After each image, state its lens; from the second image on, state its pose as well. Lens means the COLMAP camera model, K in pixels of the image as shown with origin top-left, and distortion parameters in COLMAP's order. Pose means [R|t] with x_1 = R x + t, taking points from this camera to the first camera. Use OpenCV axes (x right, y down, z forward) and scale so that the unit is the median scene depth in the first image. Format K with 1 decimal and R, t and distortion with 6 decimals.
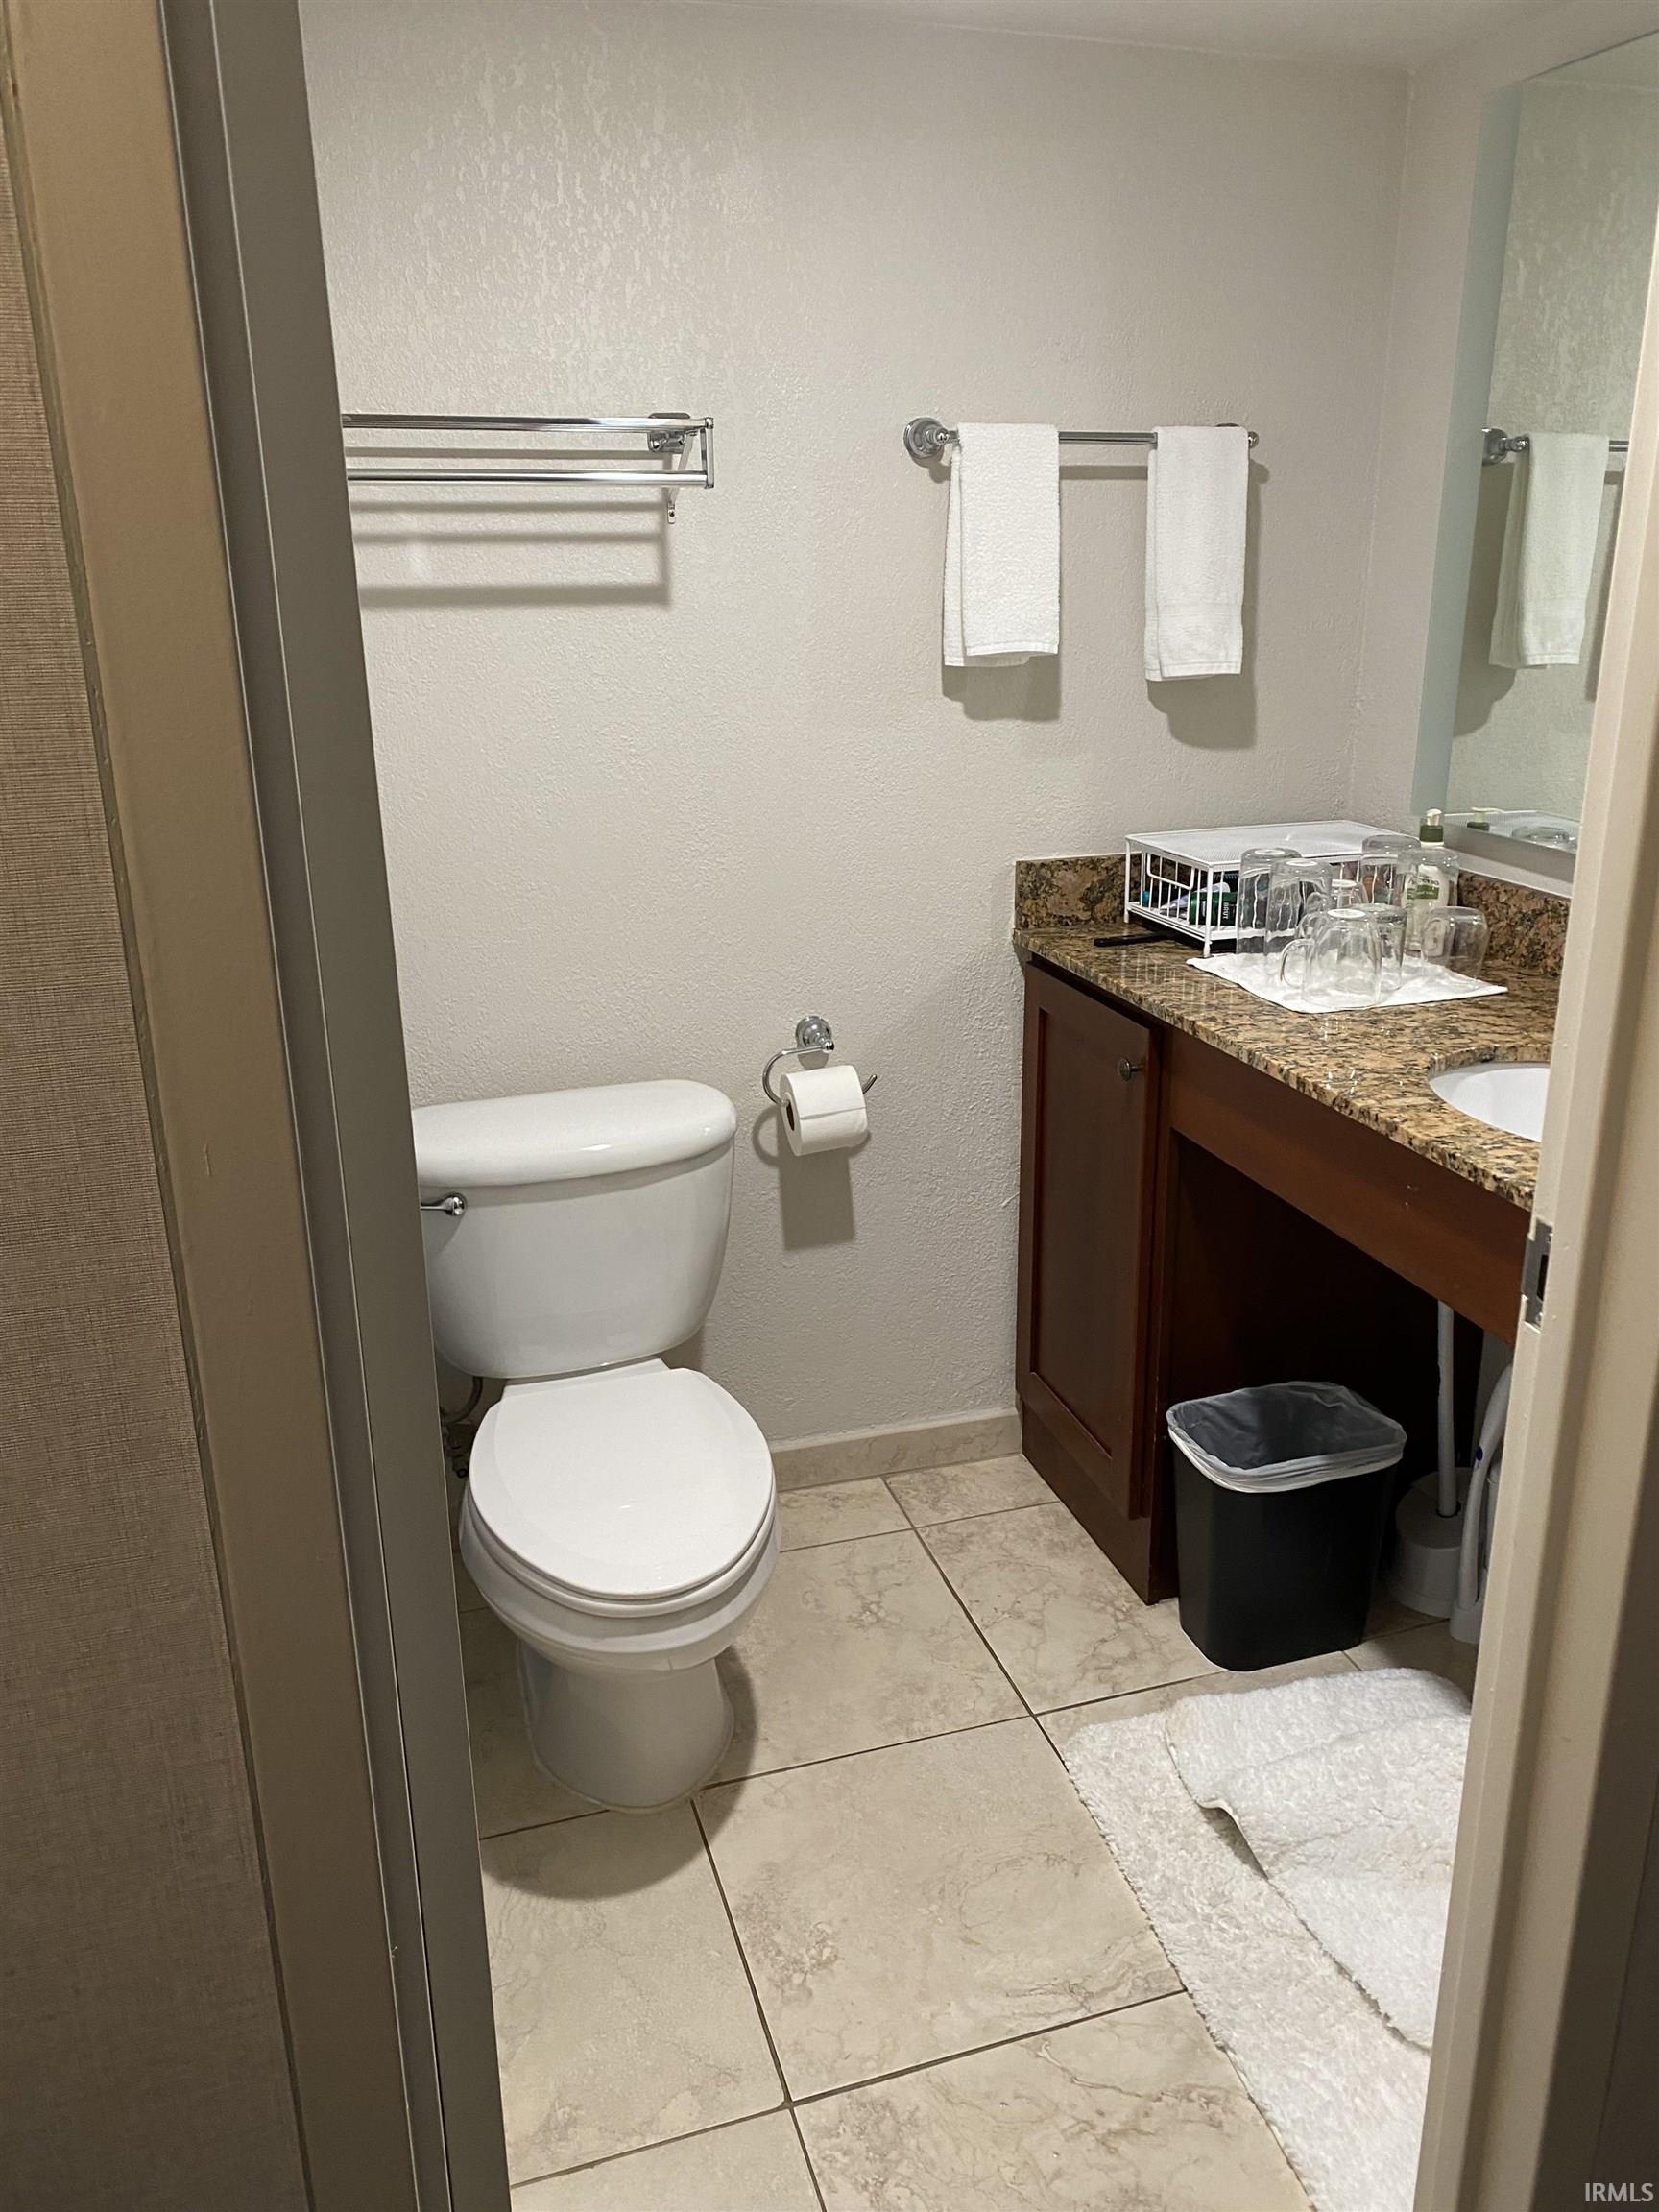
lens RADIAL K [[1710.0, 0, 829.5], [0, 1710.0, 1106.0], [0, 0, 1]] dist [0.006426, 0.005506]
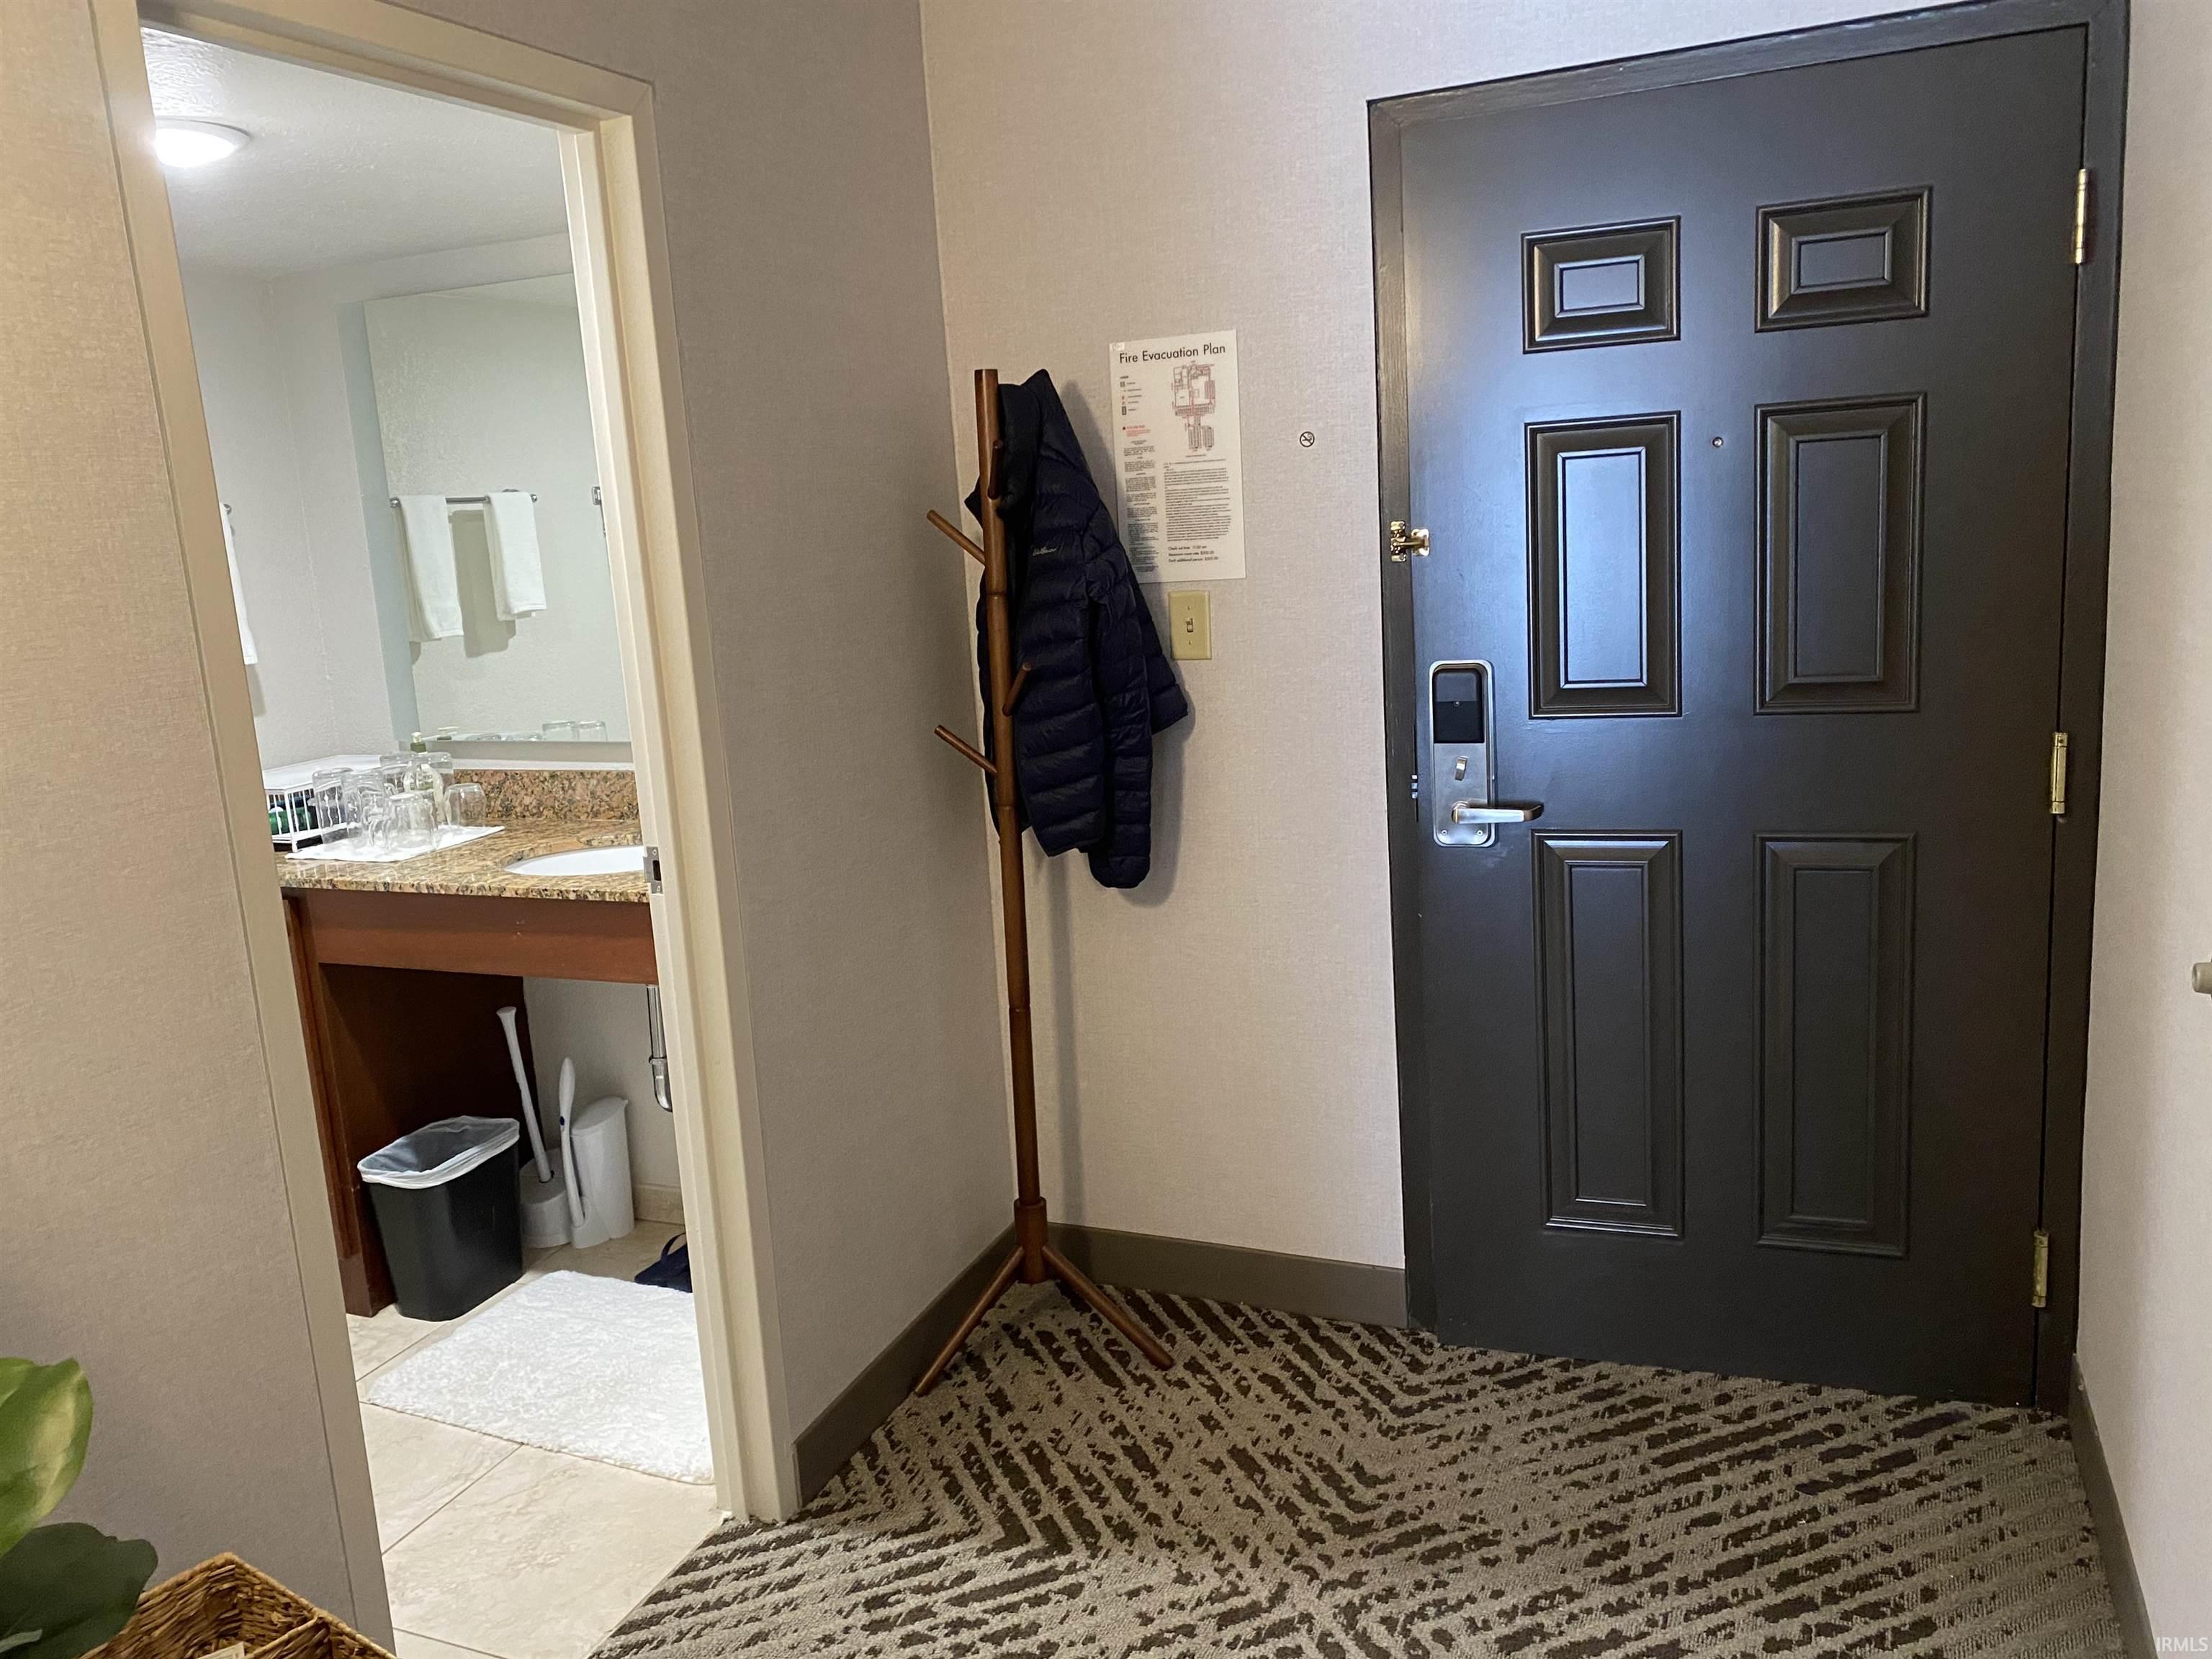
lens RADIAL K [[1710.0, 0, 1106.0], [0, 1710.0, 829.5], [0, 0, 1]] dist [0.006426, 0.005506]
pose [[0.647135, -0.181656, 0.740417, -0.413451], [0.289791, 0.956911, -0.018511, 0.122240], [-0.705150, 0.226545, 0.671893, -0.466901]]
